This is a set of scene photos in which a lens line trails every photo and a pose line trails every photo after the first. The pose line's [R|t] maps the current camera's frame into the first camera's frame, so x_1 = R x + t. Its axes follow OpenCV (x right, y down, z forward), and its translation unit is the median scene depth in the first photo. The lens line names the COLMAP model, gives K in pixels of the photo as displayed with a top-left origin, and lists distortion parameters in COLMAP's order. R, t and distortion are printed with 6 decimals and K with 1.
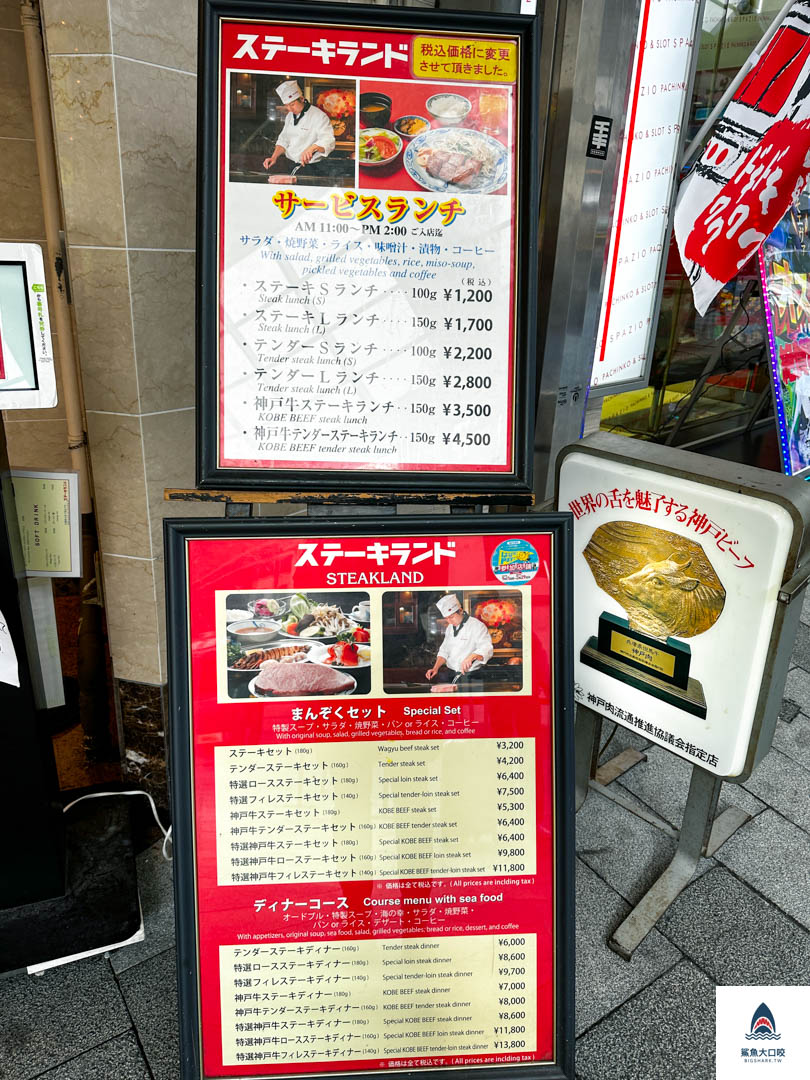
lens RADIAL K [[807.1, 0, 401.4], [0, 807.1, 550.6], [0, 0, 1]] dist [0.040287, -0.044045]
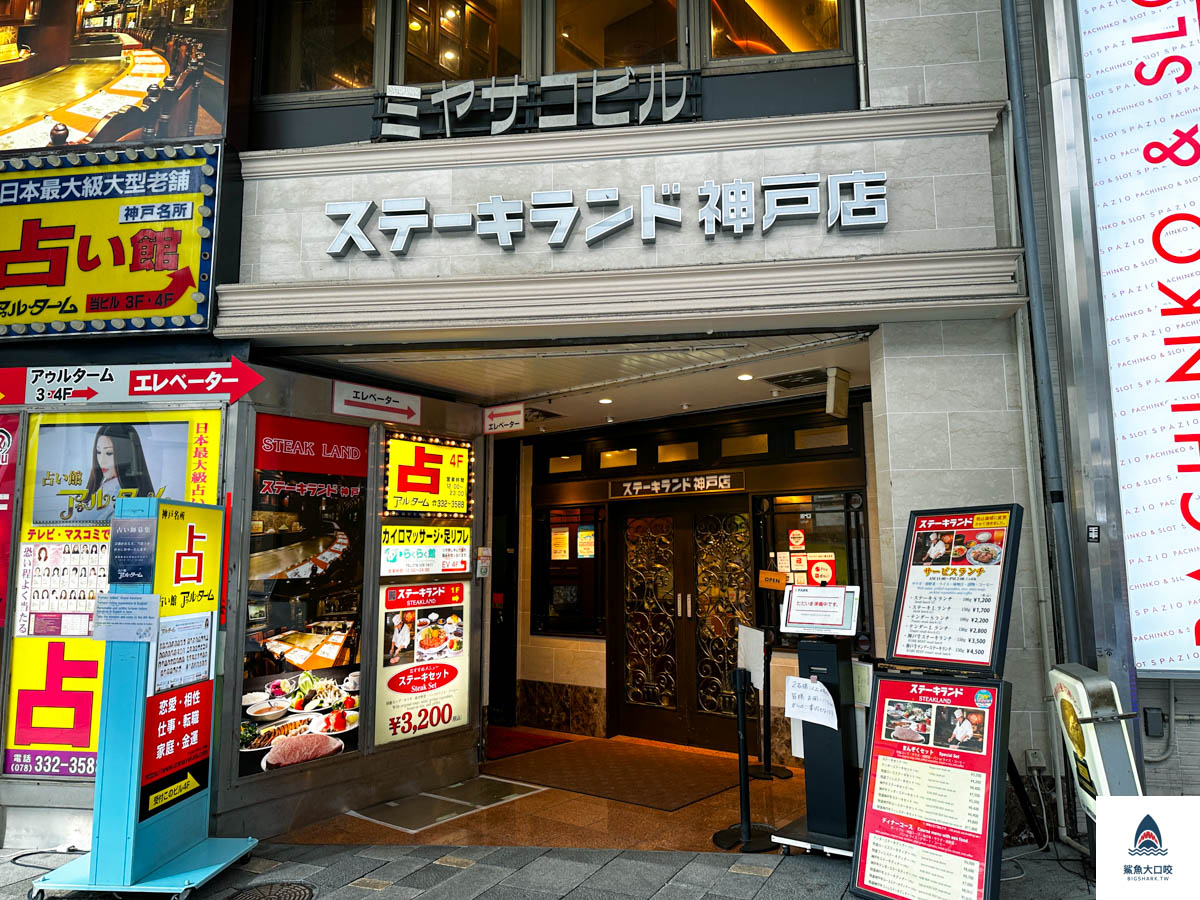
lens RADIAL K [[896.8, 0, 598.1], [0, 896.8, 450.8], [0, 0, 1]] dist [0.040287, -0.044045]
pose [[0.512072, -0.156297, -0.844602, 2.061848], [-0.279523, 0.899458, -0.335920, 0.611097], [0.812187, 0.408101, 0.416899, -1.509373]]
